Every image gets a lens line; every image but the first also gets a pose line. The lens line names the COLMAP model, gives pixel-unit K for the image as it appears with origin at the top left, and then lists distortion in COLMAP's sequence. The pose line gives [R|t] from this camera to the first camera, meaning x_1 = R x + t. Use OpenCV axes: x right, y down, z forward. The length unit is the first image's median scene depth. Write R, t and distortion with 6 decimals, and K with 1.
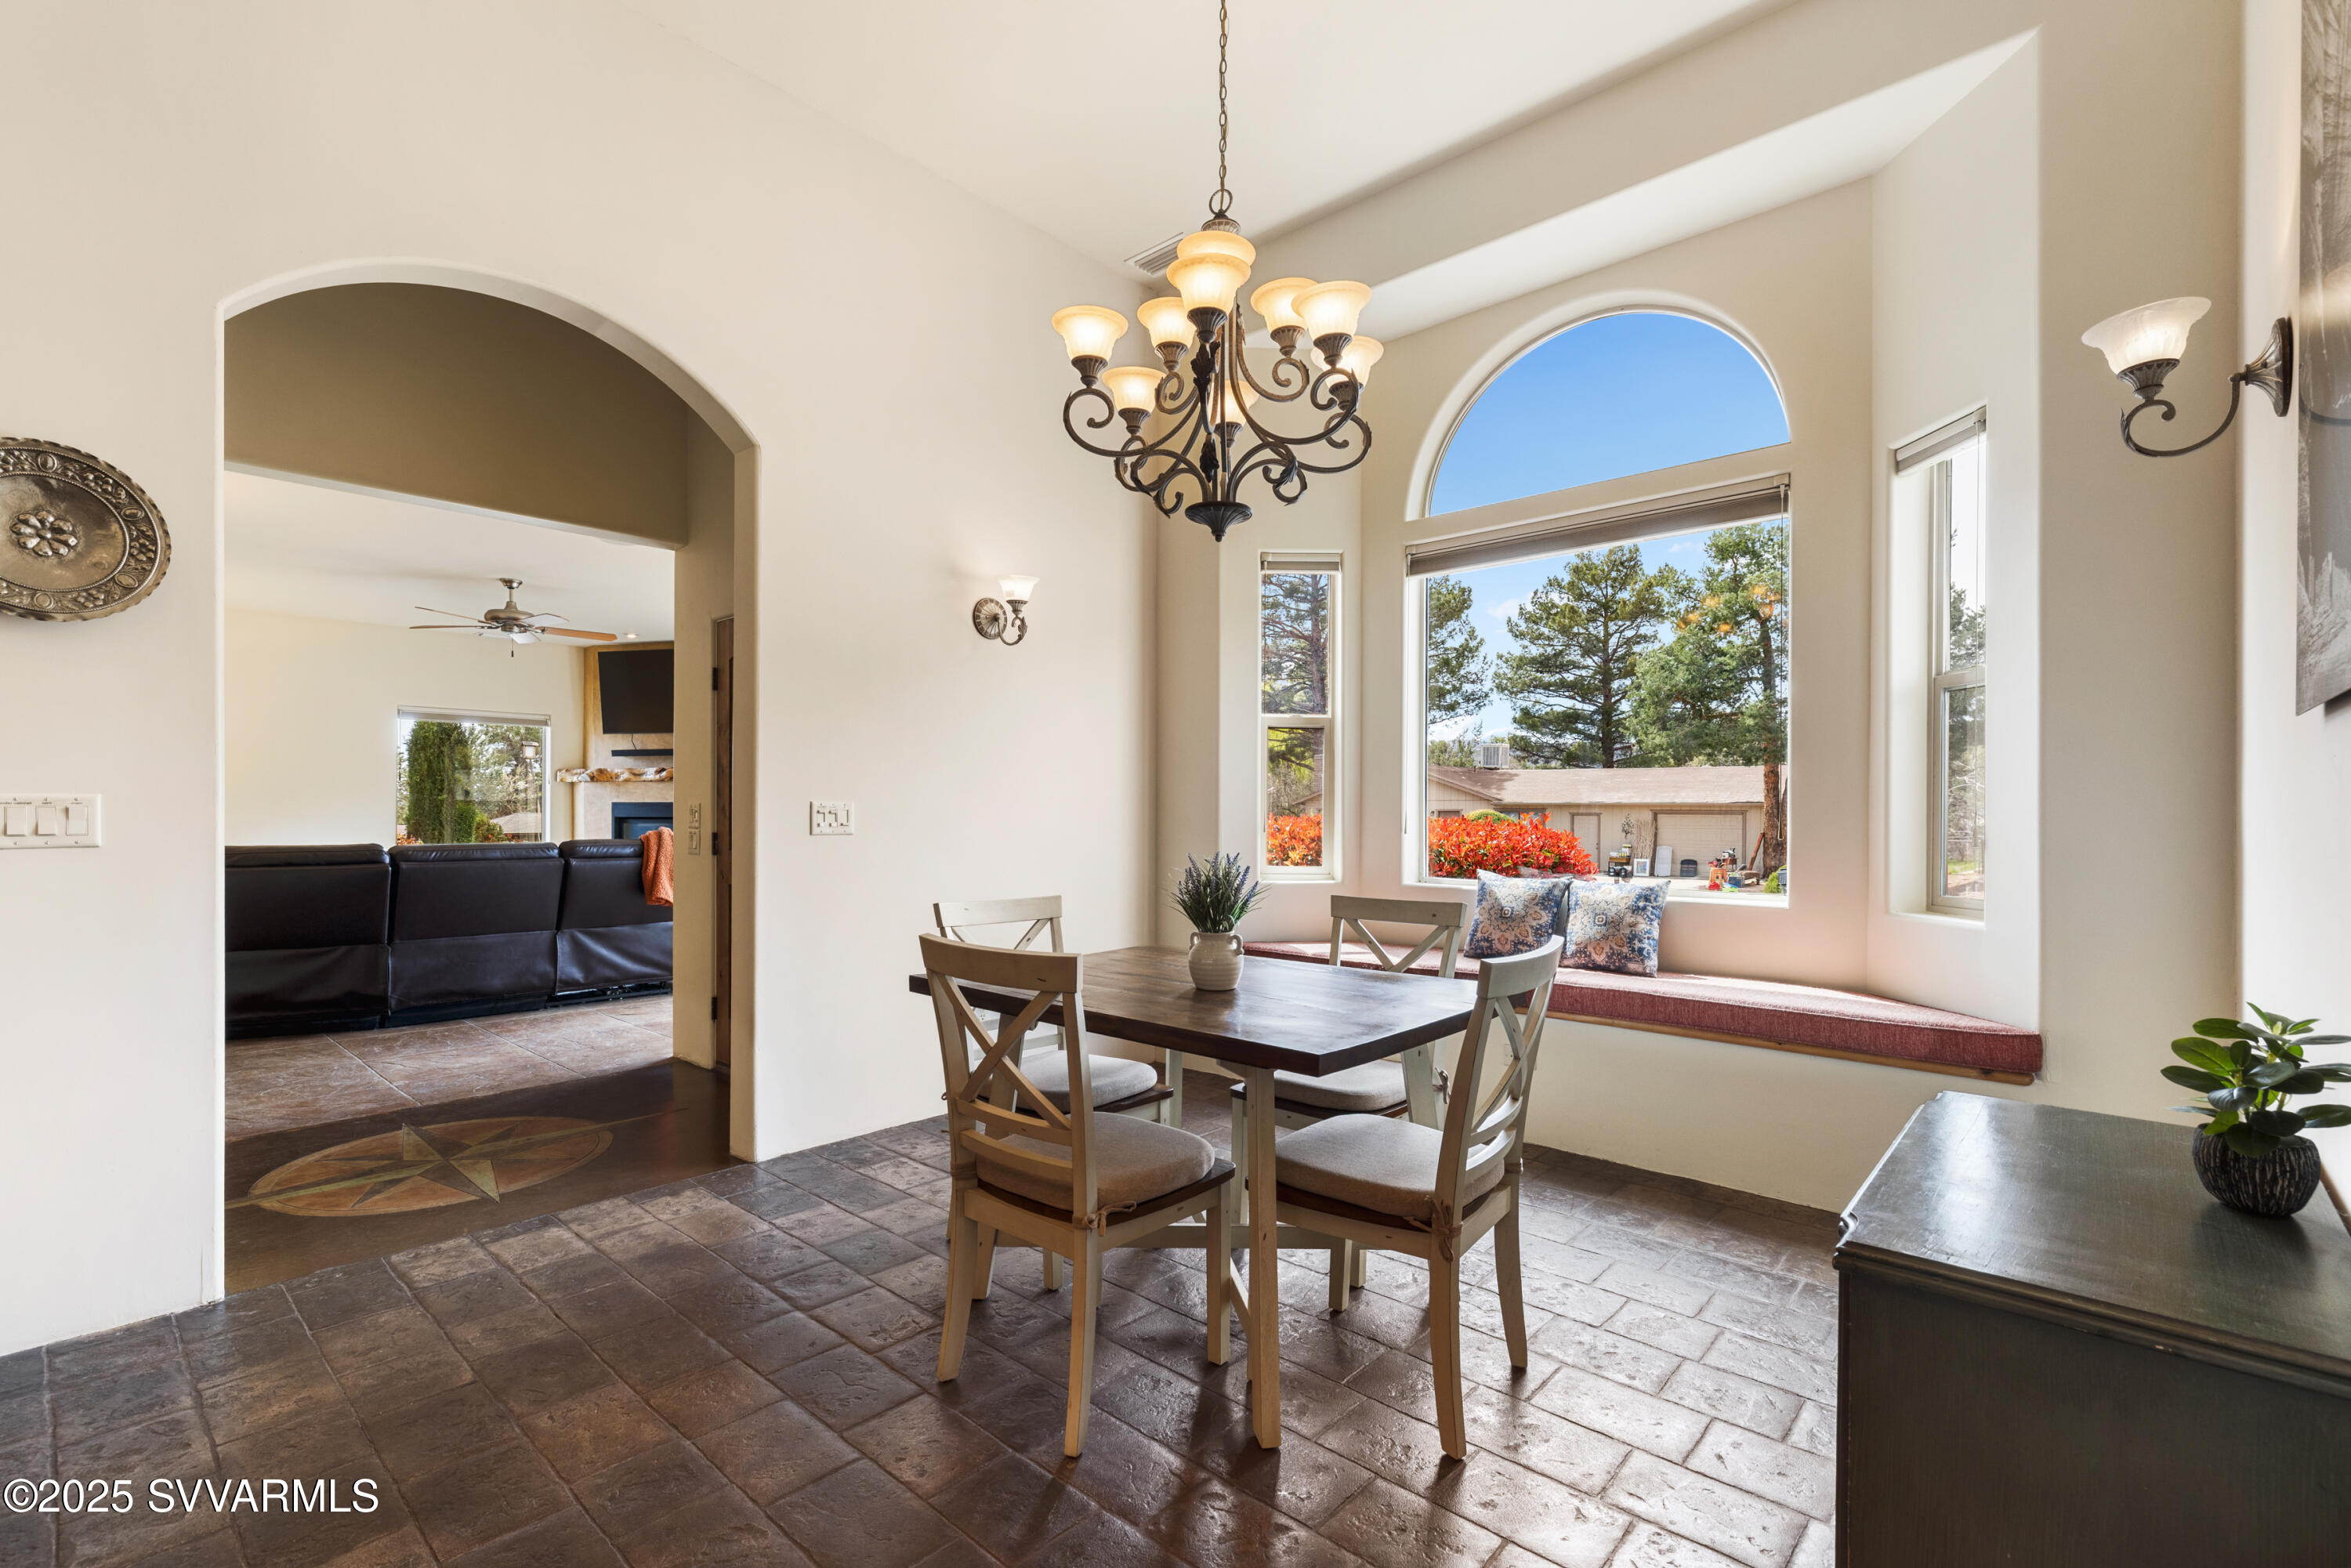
lens RADIAL K [[1036.9, 0, 1165.5], [0, 1036.9, 807.8], [0, 0, 1]] dist [-0.001514, 0.001510]
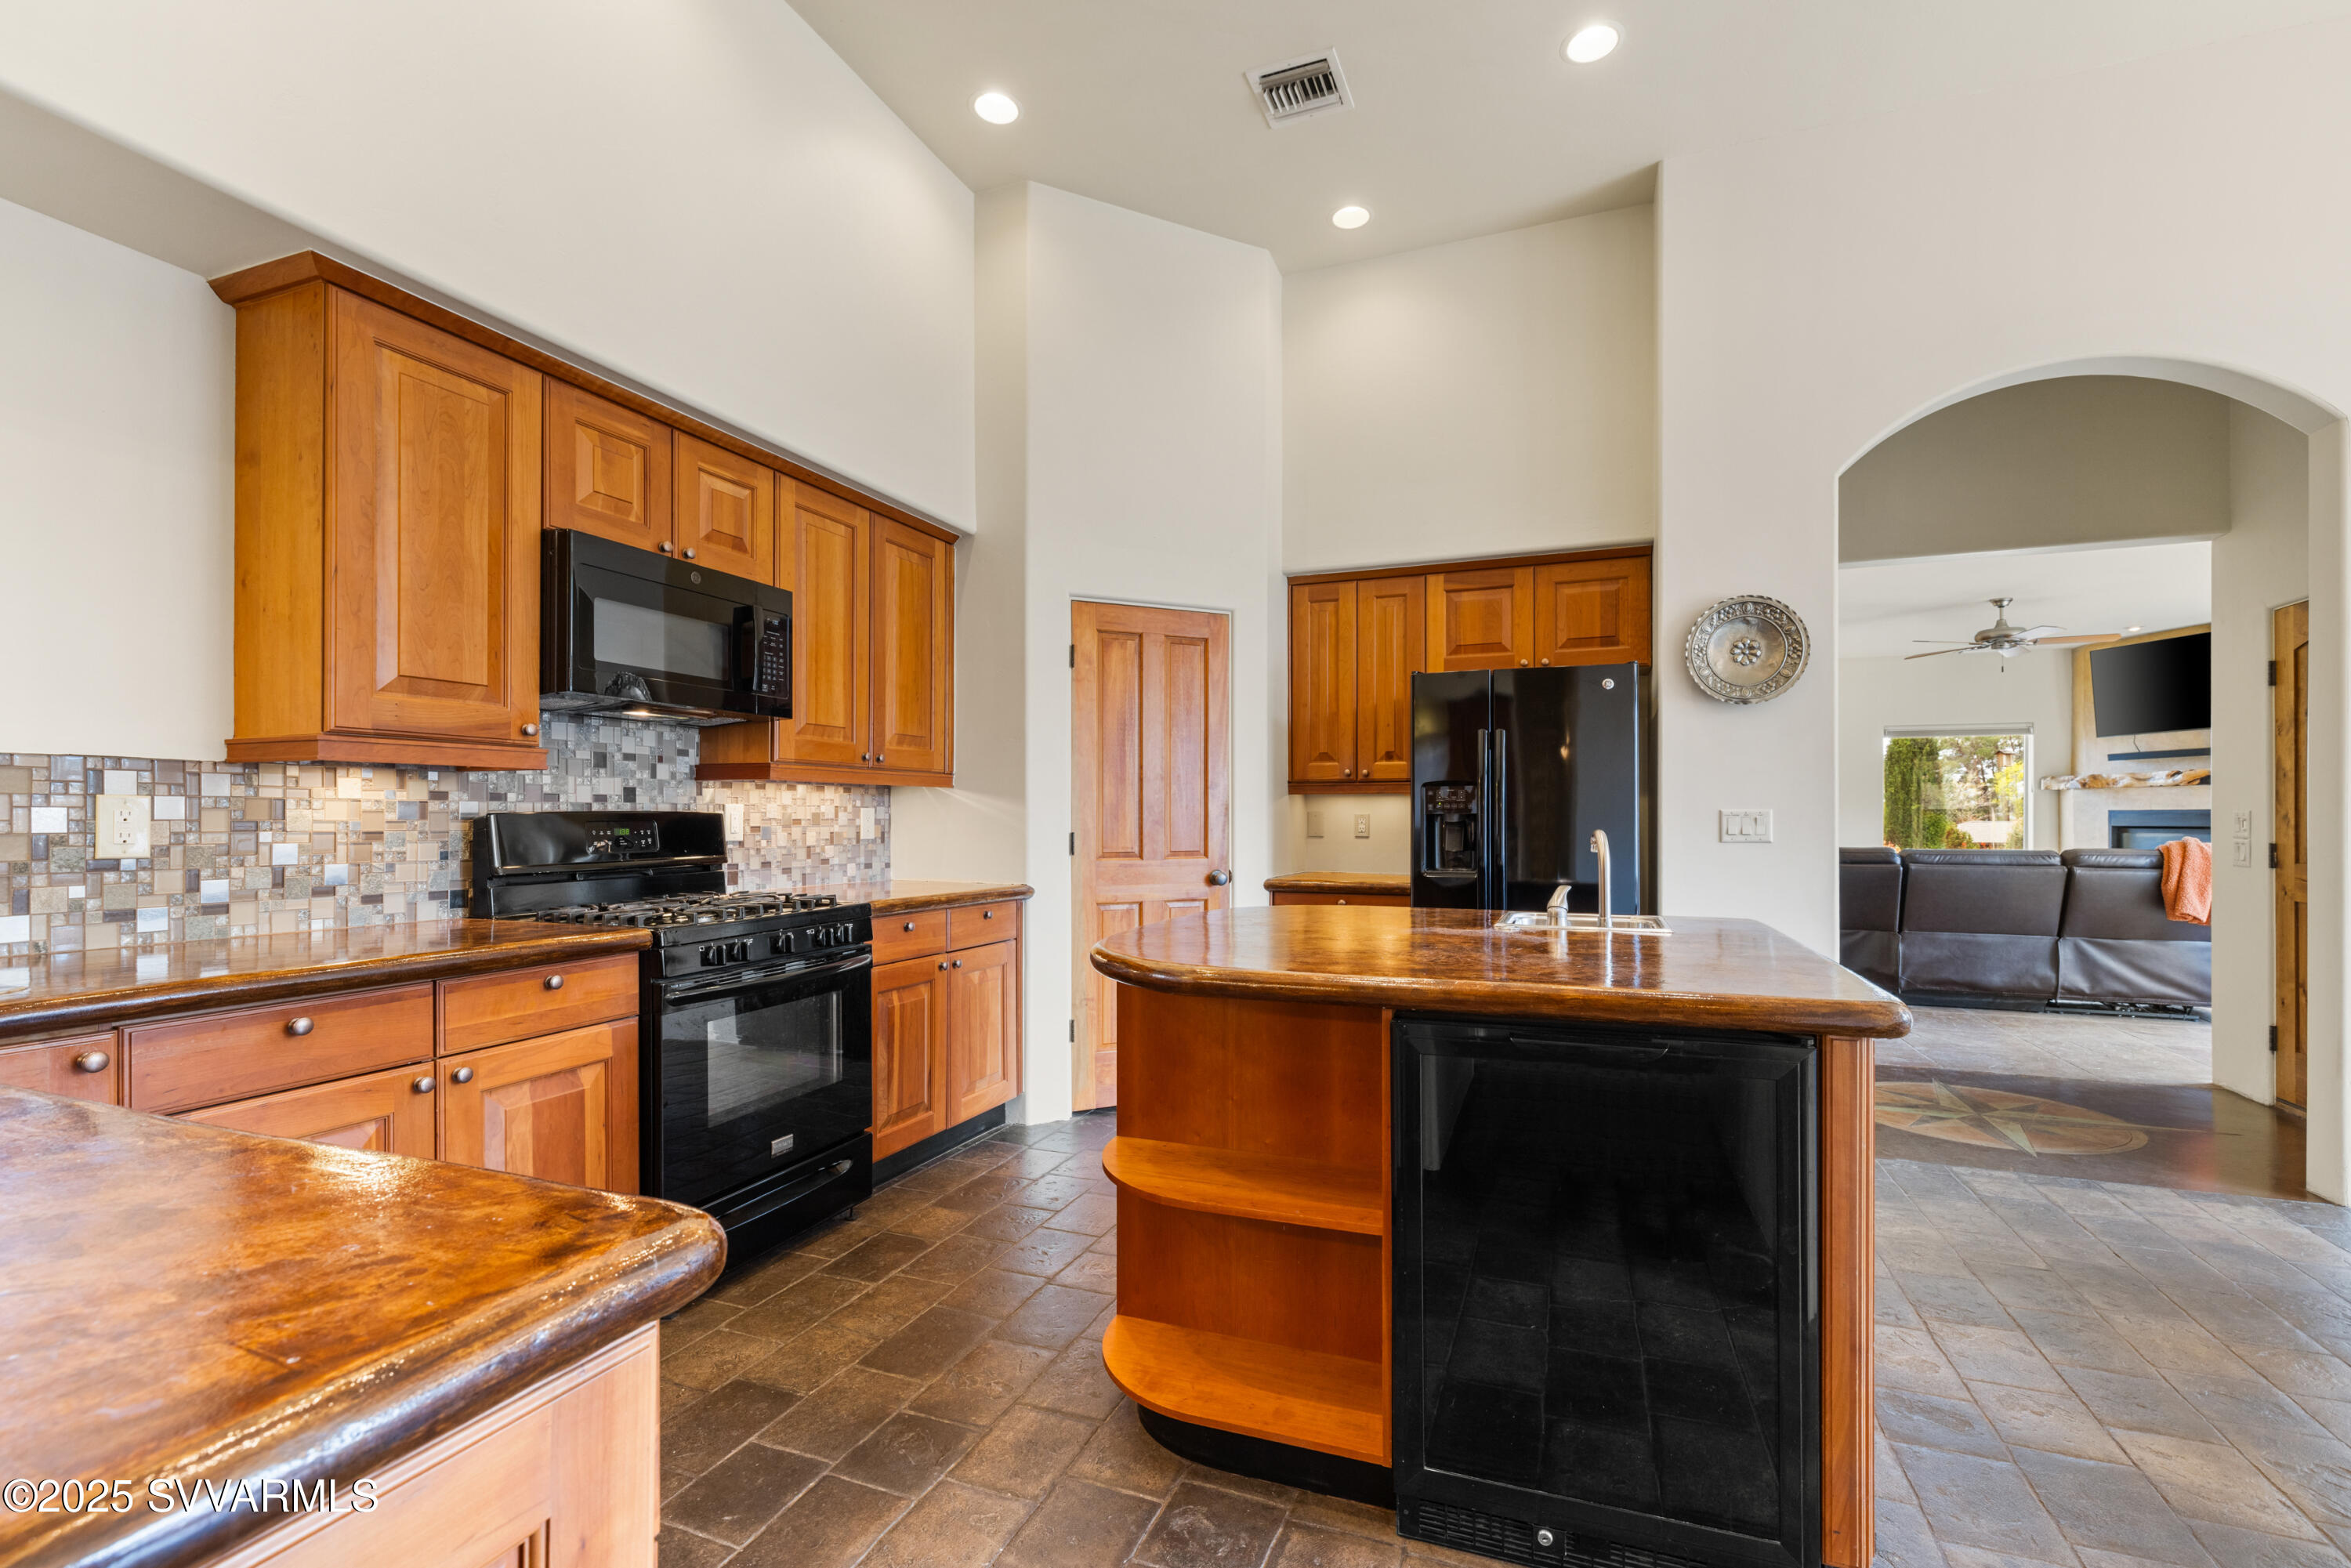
lens RADIAL K [[1036.9, 0, 1180.7], [0, 1036.9, 814.6], [0, 0, 1]] dist [-0.001514, 0.001510]
pose [[0.359891, -0.004291, -0.932984, 0.054534], [0.002891, 0.999990, -0.003484, -0.000868], [0.932990, -0.001444, 0.359900, -0.177778]]
